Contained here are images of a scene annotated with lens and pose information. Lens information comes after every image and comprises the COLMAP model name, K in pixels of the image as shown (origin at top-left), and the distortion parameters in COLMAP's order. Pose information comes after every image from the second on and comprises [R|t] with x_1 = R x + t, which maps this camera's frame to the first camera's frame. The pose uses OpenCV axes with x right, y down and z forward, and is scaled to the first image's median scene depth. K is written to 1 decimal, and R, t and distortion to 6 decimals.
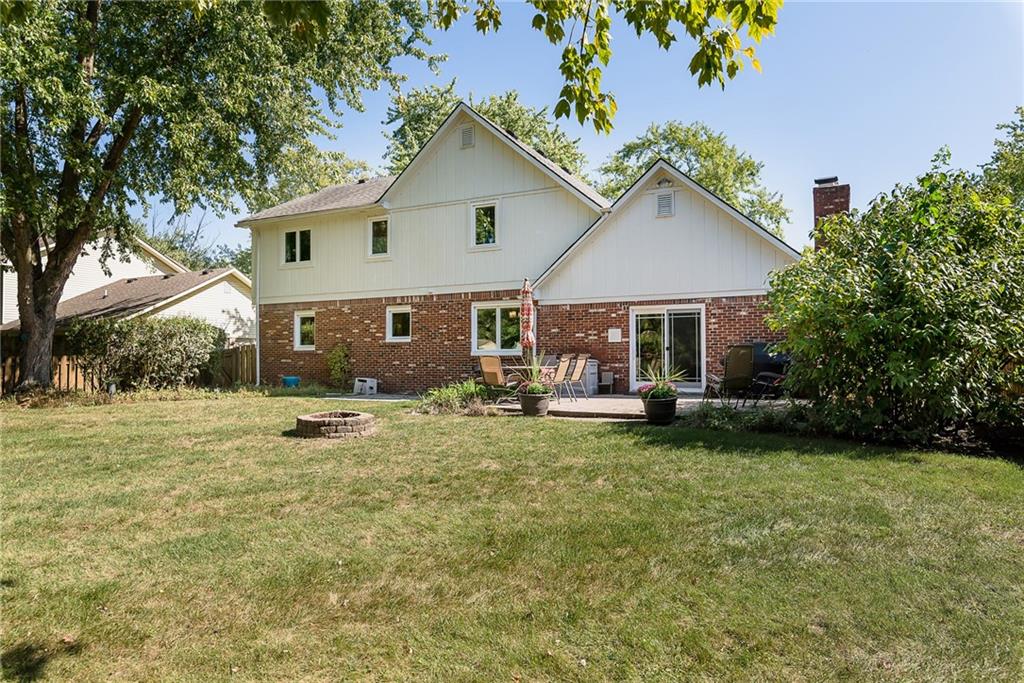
lens RADIAL K [[649.0, 0, 512.0], [0, 649.0, 342.6], [0, 0, 1]] dist [-0.003107, 0.000029]
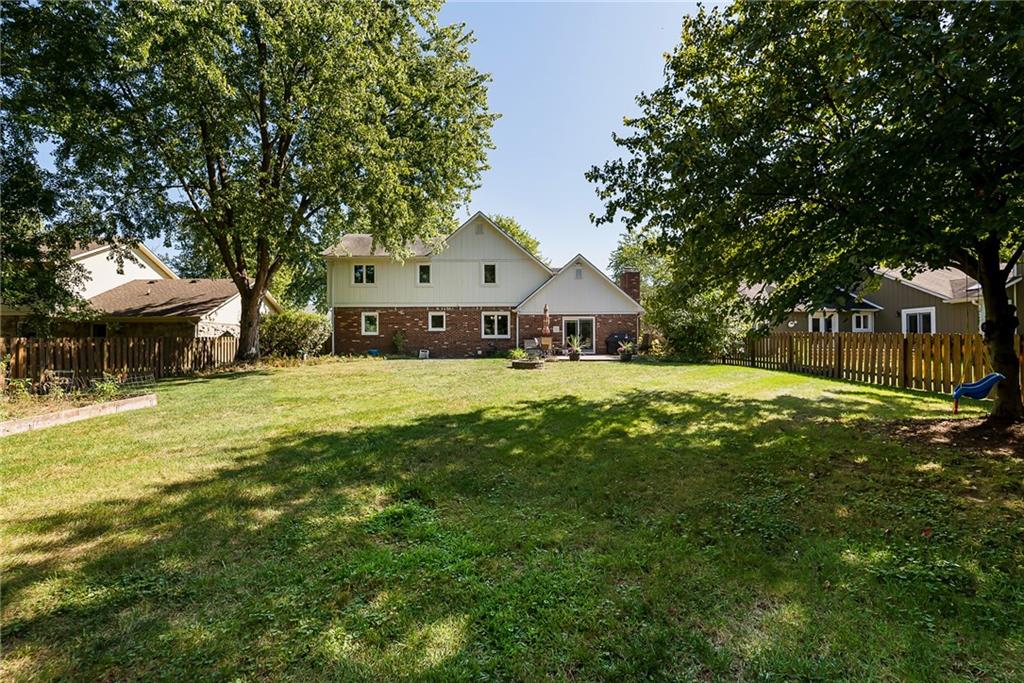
lens RADIAL K [[442.1, 0, 512.0], [0, 442.1, 340.6], [0, 0, 1]] dist [-0.000020, -0.000025]
pose [[0.878657, 0.003477, 0.477441, -0.594676], [-0.010912, 0.999859, 0.012802, 0.008453], [-0.477329, -0.016458, 0.878570, -0.230750]]
